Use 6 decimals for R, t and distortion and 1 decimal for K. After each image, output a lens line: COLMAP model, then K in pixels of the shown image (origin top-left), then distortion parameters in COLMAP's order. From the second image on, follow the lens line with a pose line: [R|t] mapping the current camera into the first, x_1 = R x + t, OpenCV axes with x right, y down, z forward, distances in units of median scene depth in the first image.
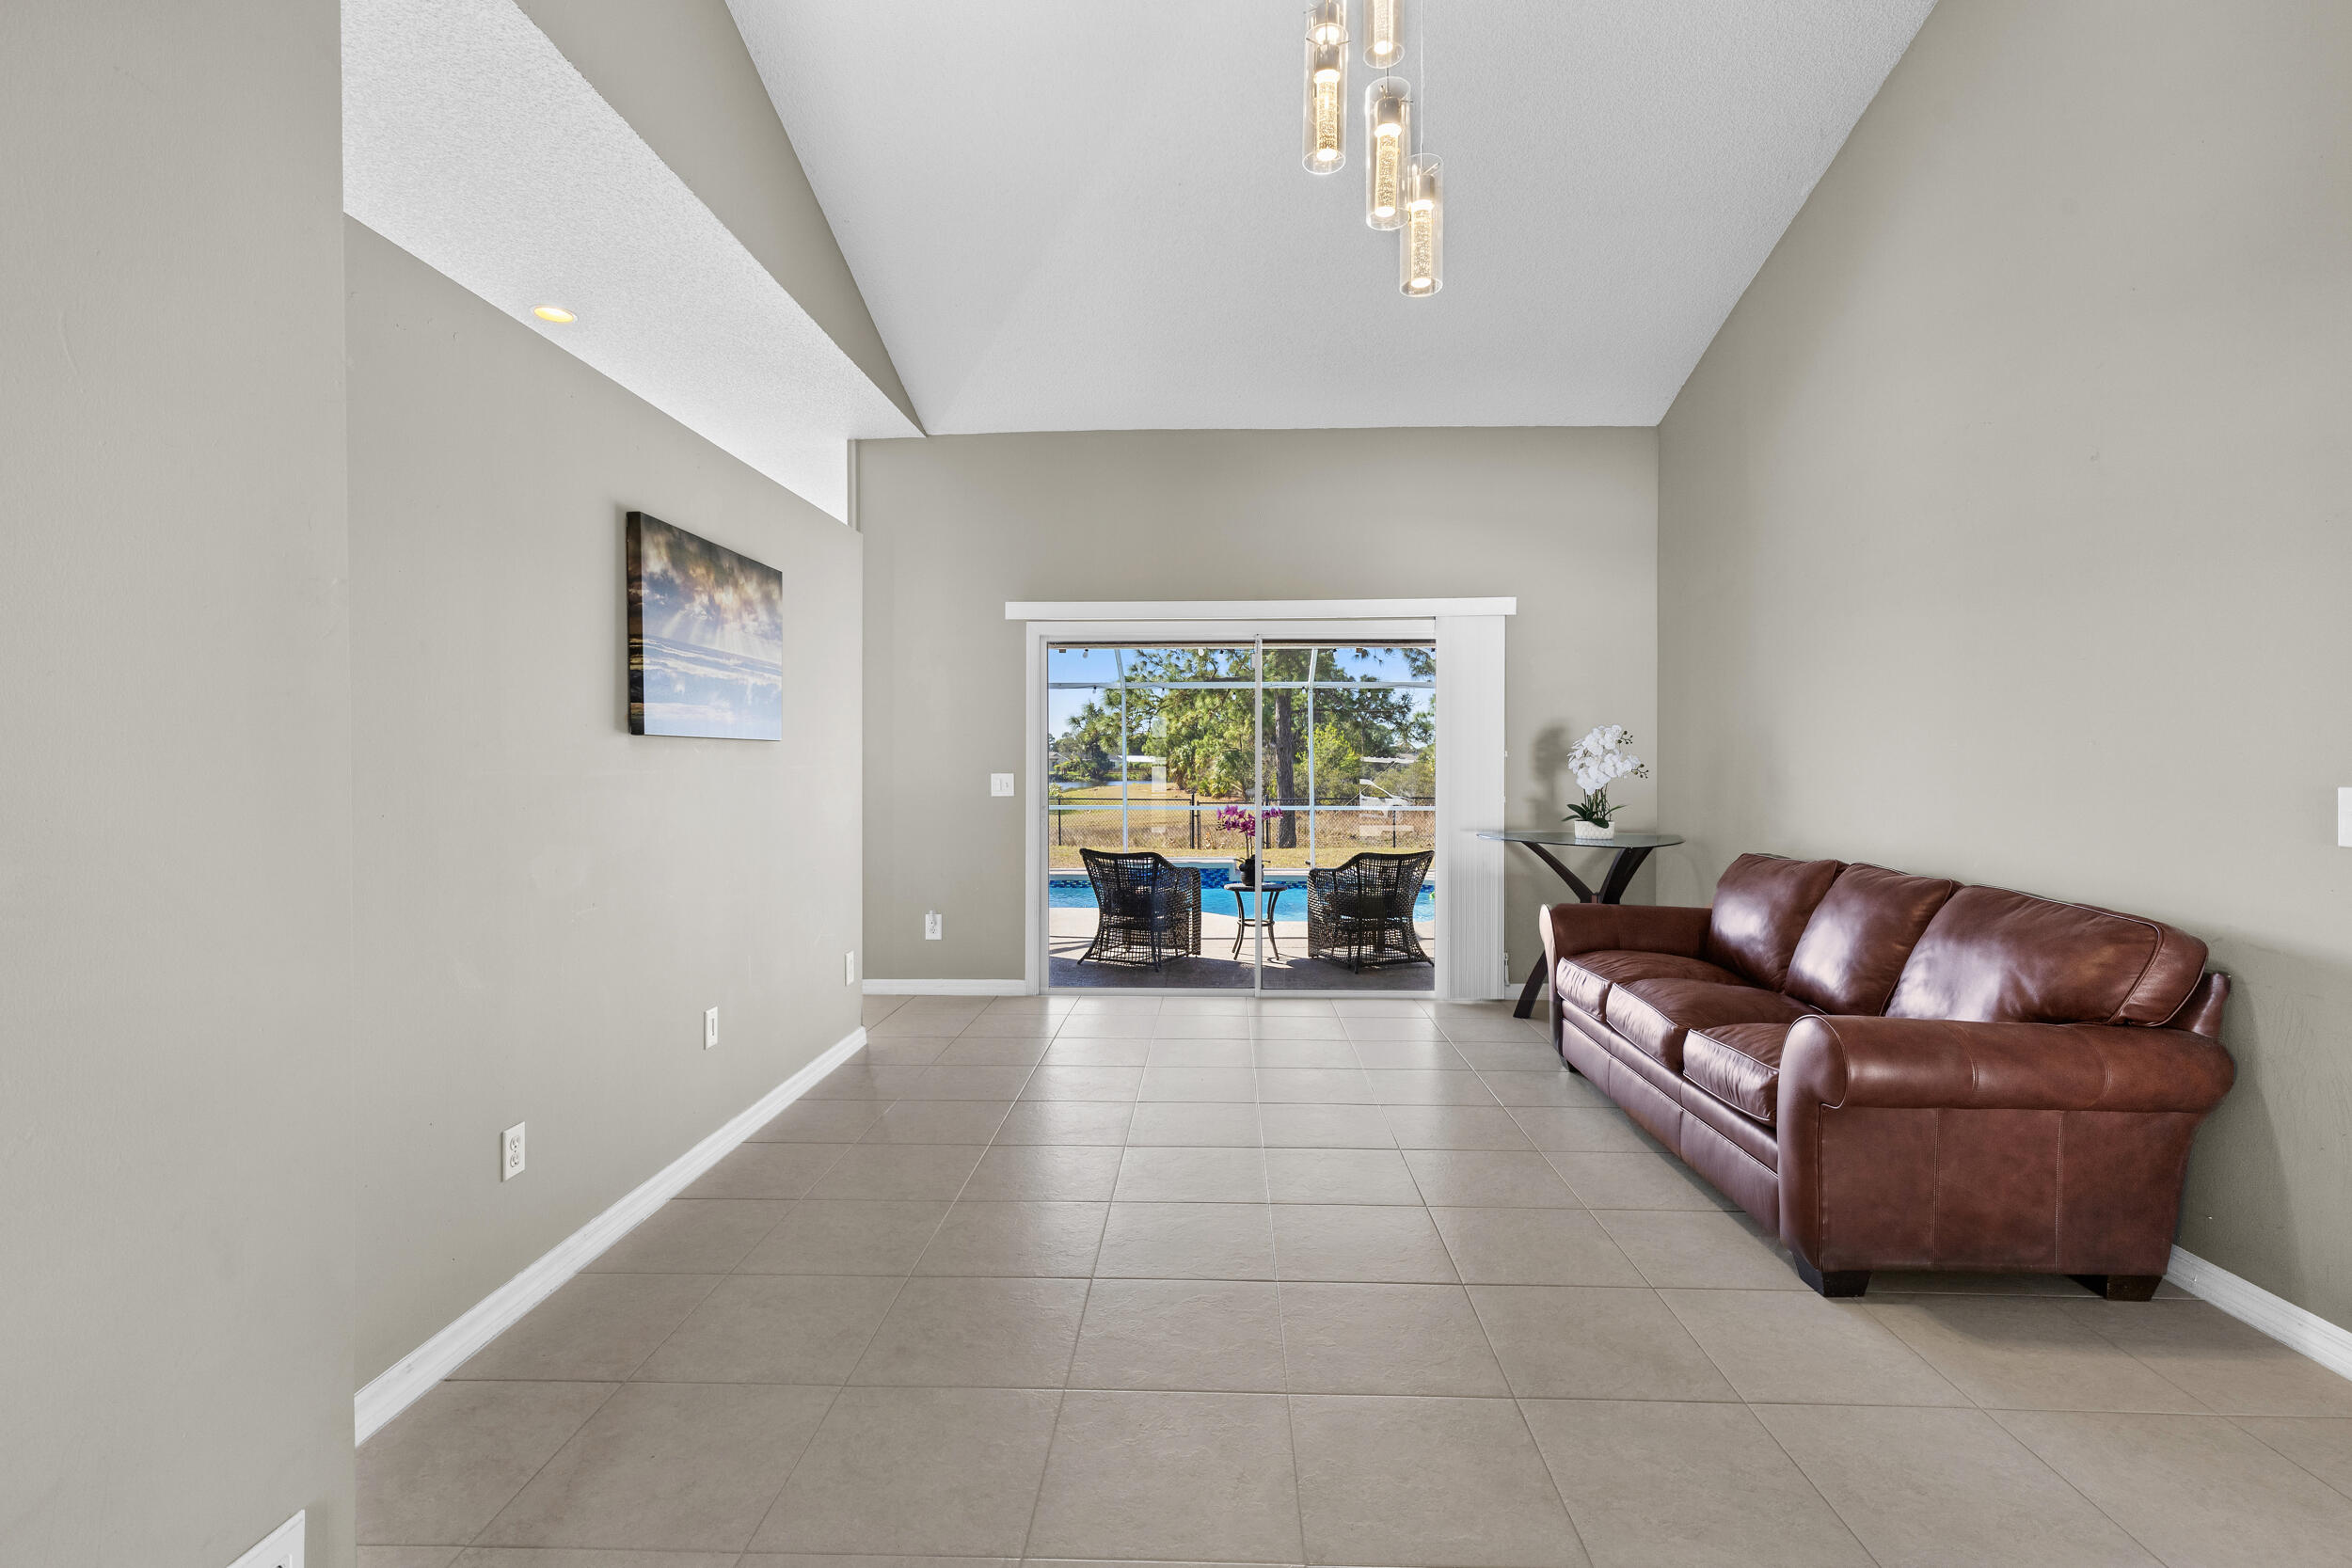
lens RADIAL K [[1060.5, 0, 1182.9], [0, 1060.5, 756.9], [0, 0, 1]] dist [0.000031, -0.000262]
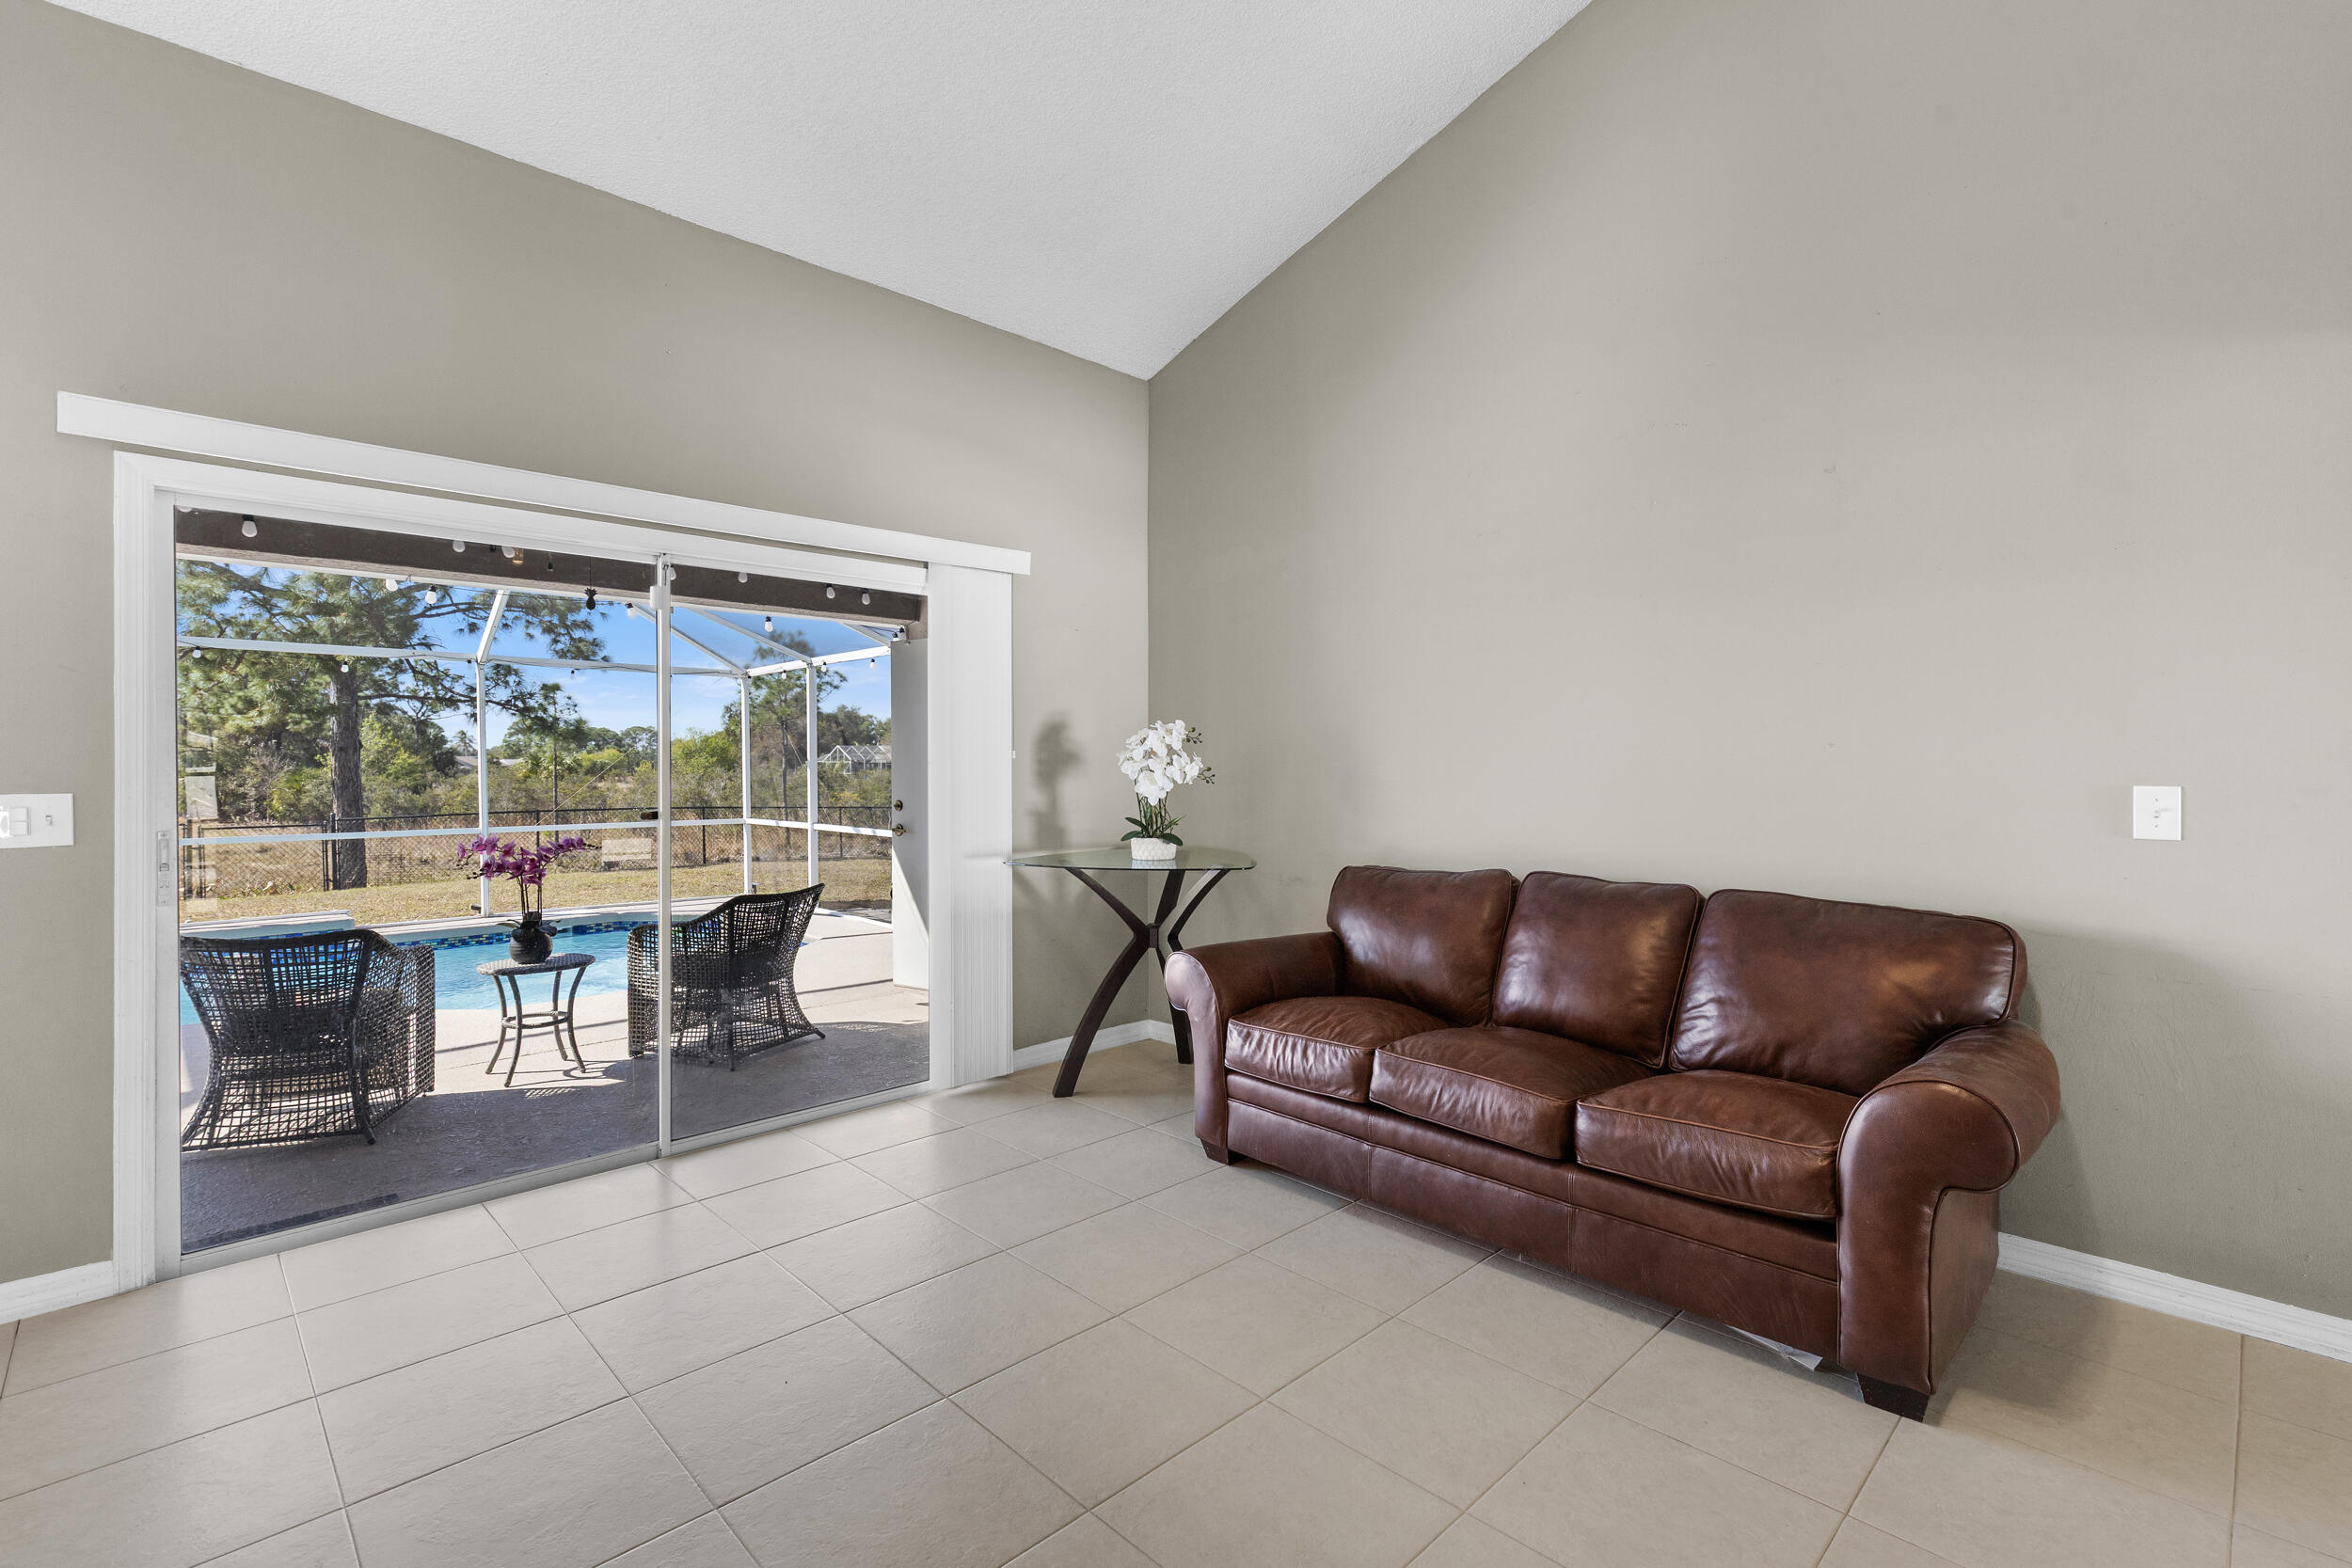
lens RADIAL K [[1056.5, 0, 1184.1], [0, 1056.5, 764.6], [0, 0, 1]] dist [0.002799, -0.000188]
pose [[0.690524, -0.001186, 0.723309, -0.162890], [-0.001564, 0.999994, 0.003132, 0.001977], [-0.723308, -0.003294, 0.690518, 0.377692]]
